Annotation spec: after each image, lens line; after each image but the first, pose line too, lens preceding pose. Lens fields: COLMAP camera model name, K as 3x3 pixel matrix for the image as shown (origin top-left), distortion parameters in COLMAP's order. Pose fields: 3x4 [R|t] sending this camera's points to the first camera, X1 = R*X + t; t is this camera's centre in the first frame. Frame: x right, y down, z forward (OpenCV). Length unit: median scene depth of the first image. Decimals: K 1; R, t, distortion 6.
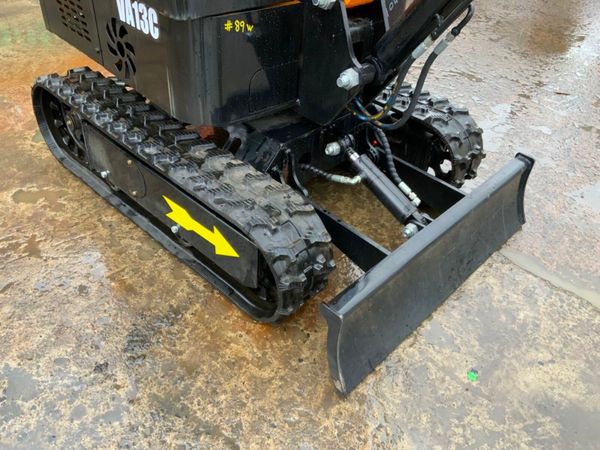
lens RADIAL K [[499.5, 0, 302.6], [0, 499.5, 227.4], [0, 0, 1]] dist [0.098134, -0.194555]
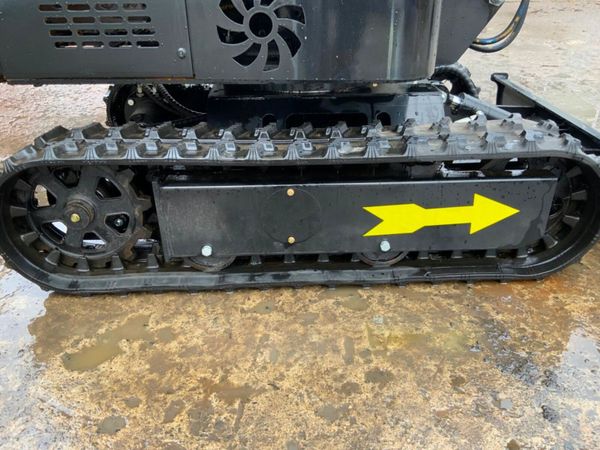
lens RADIAL K [[497.3, 0, 303.6], [0, 497.3, 226.4], [0, 0, 1]] dist [0.098229, -0.199978]
pose [[0.697433, -0.409944, 0.587820, -0.777365], [0.488782, 0.871951, 0.028169, -0.103444], [-0.524098, 0.267670, 0.808501, 0.473920]]
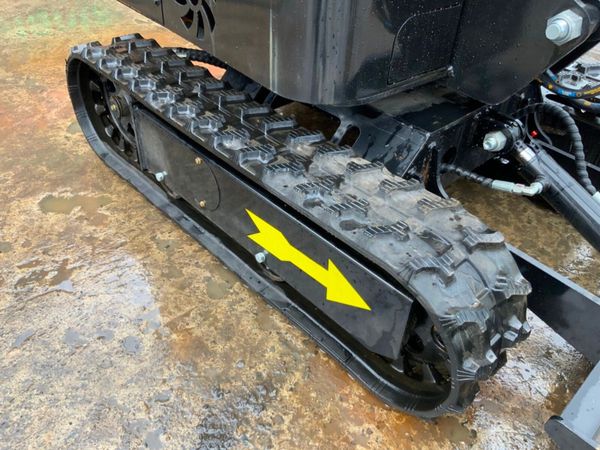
lens RADIAL K [[499.5, 0, 302.6], [0, 499.5, 227.4], [0, 0, 1]] dist [0.098134, -0.194555]
pose [[0.997769, 0.015566, -0.064927, -0.155550], [-0.015102, 0.999857, 0.007632, -0.045152], [0.065036, -0.006635, 0.997861, 0.318935]]
